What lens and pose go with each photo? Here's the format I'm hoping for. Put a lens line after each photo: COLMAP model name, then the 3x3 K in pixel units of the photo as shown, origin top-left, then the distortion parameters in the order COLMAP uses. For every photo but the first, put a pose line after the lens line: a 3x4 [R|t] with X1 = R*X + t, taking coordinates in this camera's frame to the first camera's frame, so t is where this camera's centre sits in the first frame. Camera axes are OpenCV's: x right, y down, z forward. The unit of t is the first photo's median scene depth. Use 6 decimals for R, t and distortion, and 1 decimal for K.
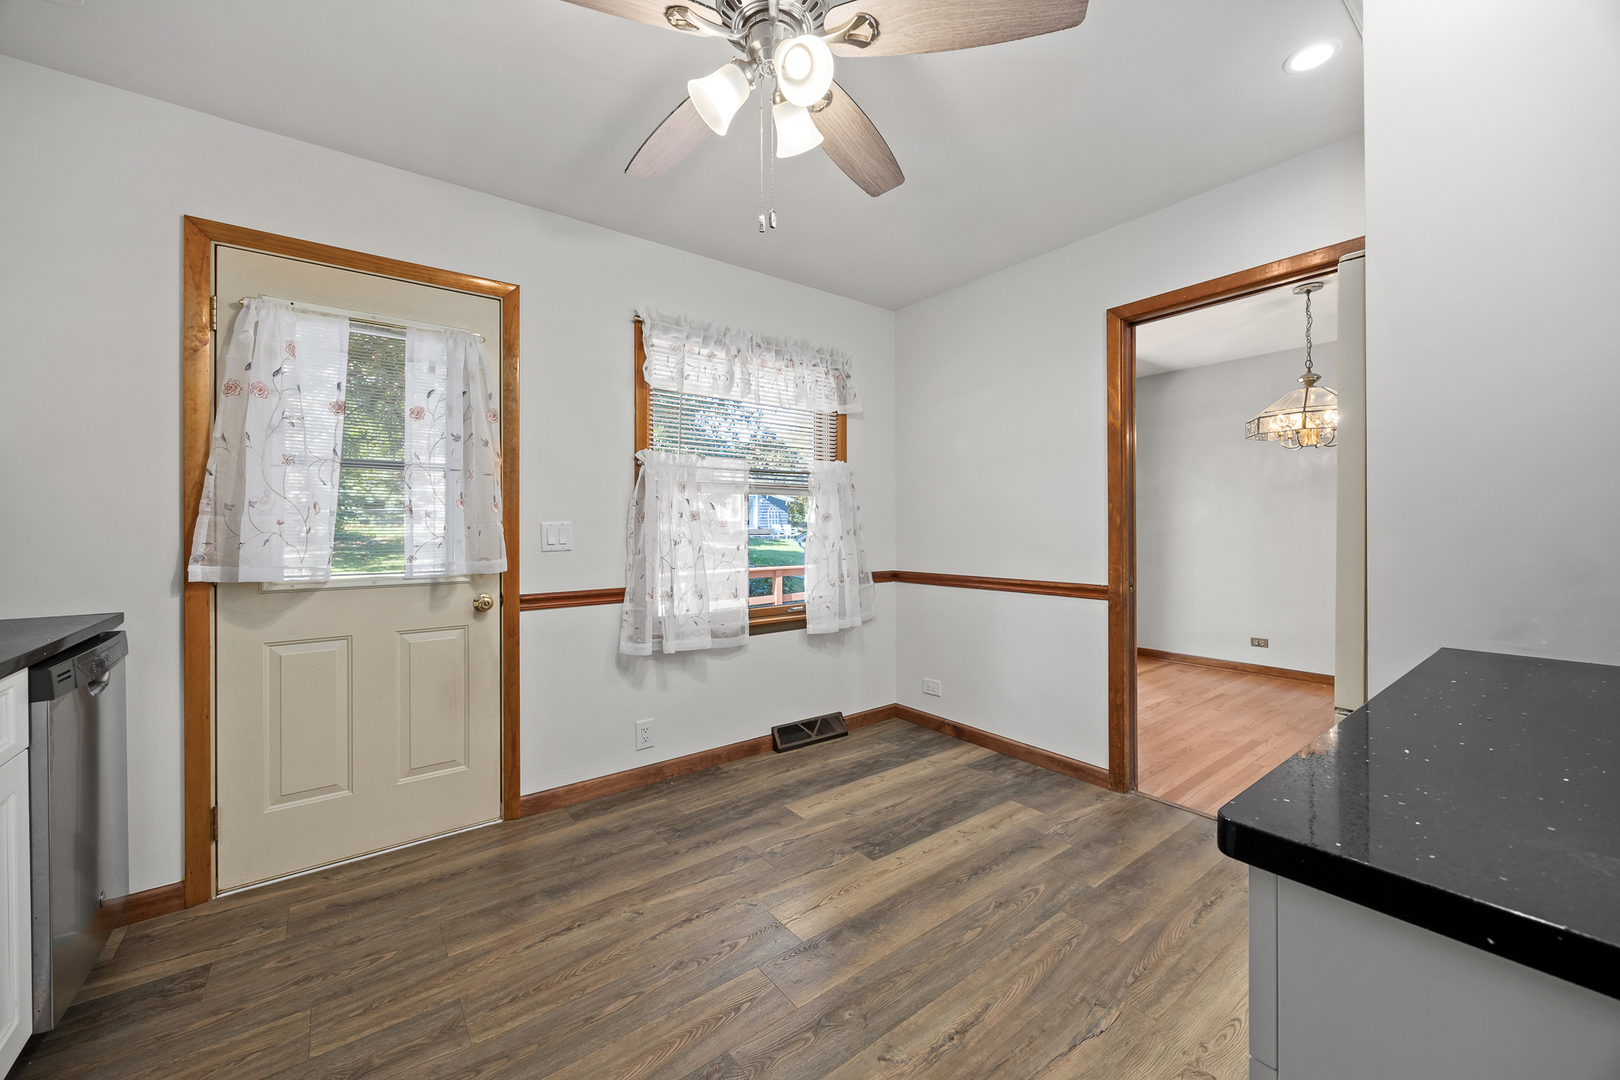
lens RADIAL K [[624.3, 0, 801.6], [0, 624.3, 521.0], [0, 0, 1]] dist [-0.001278, -0.000155]
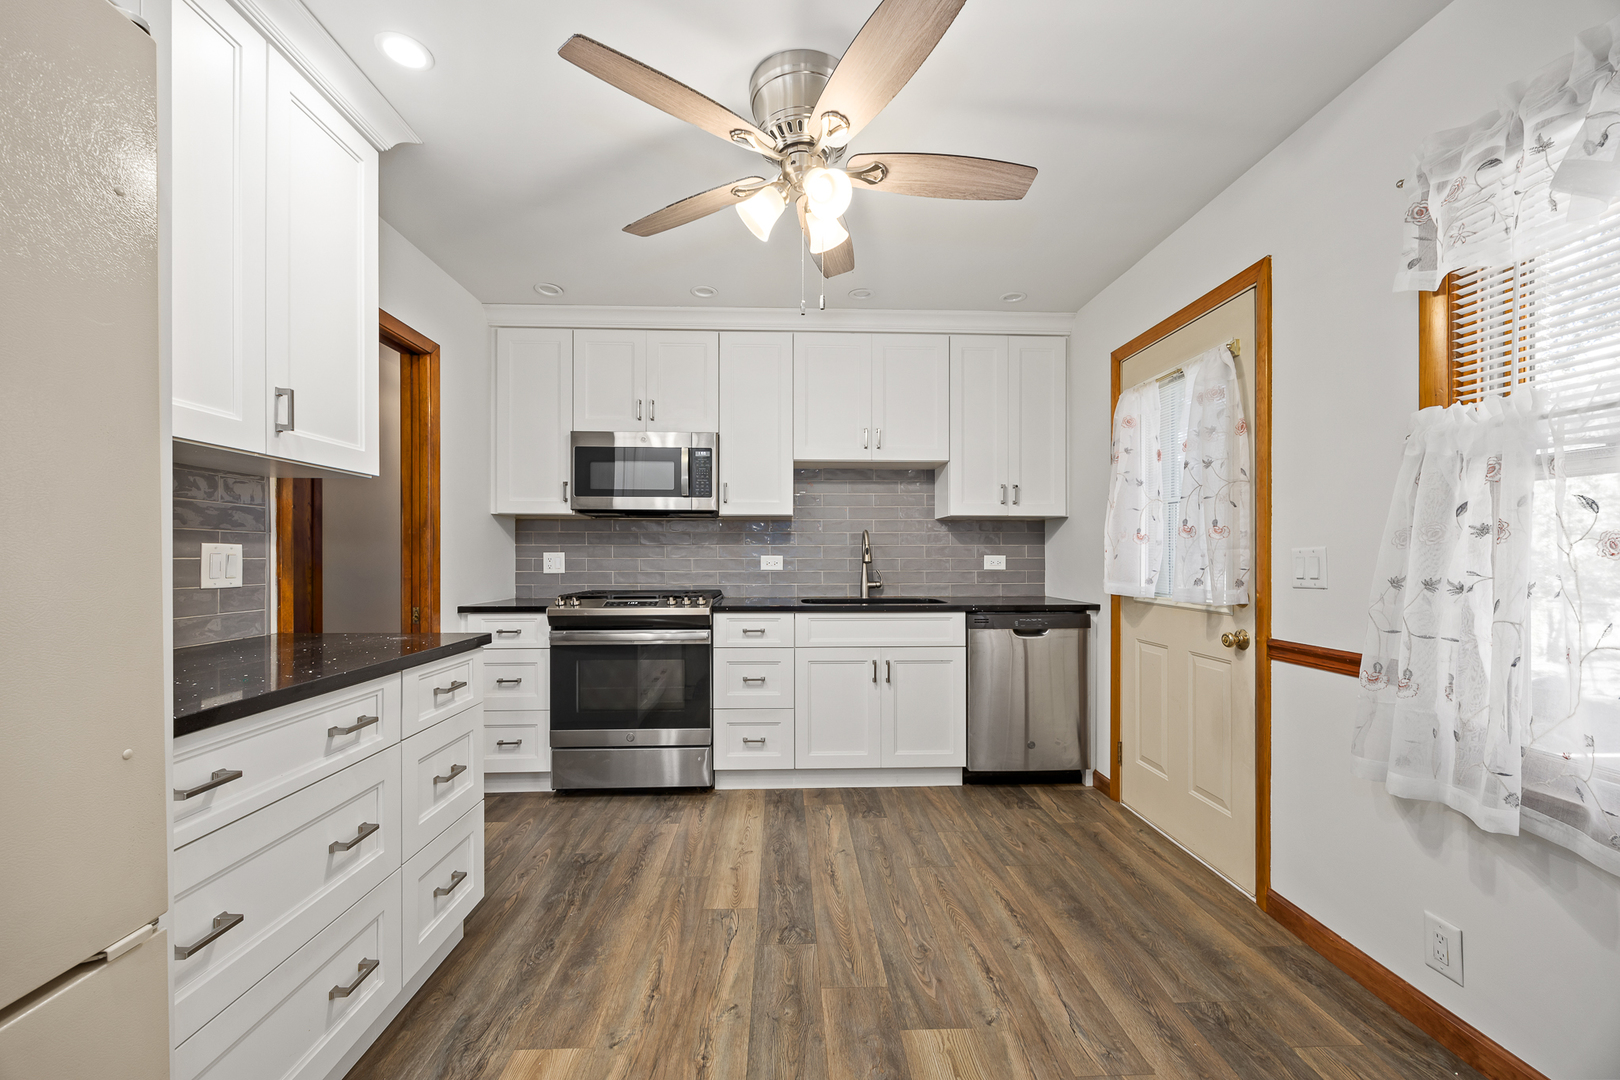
lens RADIAL K [[616.2, 0, 810.0], [0, 616.2, 540.0], [0, 0, 1]] dist [-0.000994, -0.000027]
pose [[-0.566783, -0.017301, -0.823686, 0.621576], [0.008265, 0.999610, -0.026683, 0.007498], [0.823826, -0.021931, -0.566419, 1.091719]]
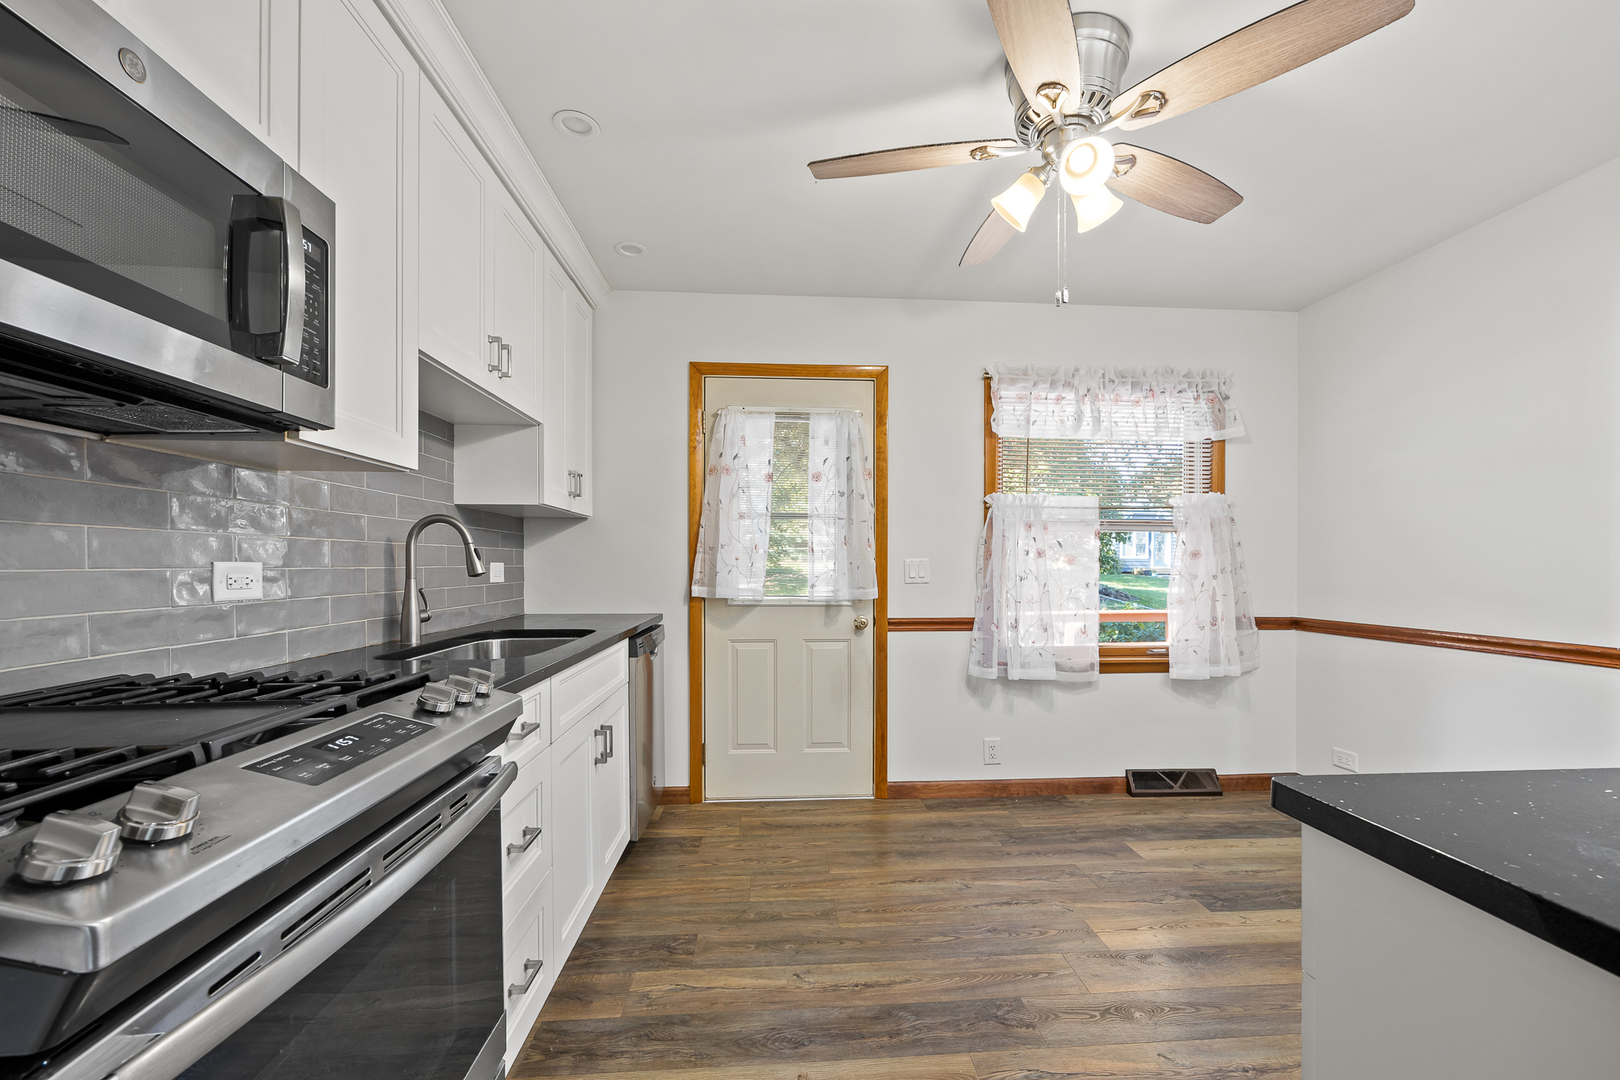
lens RADIAL K [[645.5, 0, 813.2], [0, 645.5, 564.2], [0, 0, 1]] dist [-0.000192, 0.000024]
pose [[0.833981, 0.006701, -0.551753, 0.143272], [-0.002104, 0.999958, 0.008965, 0.001233], [0.551790, -0.006316, 0.833960, -0.159207]]
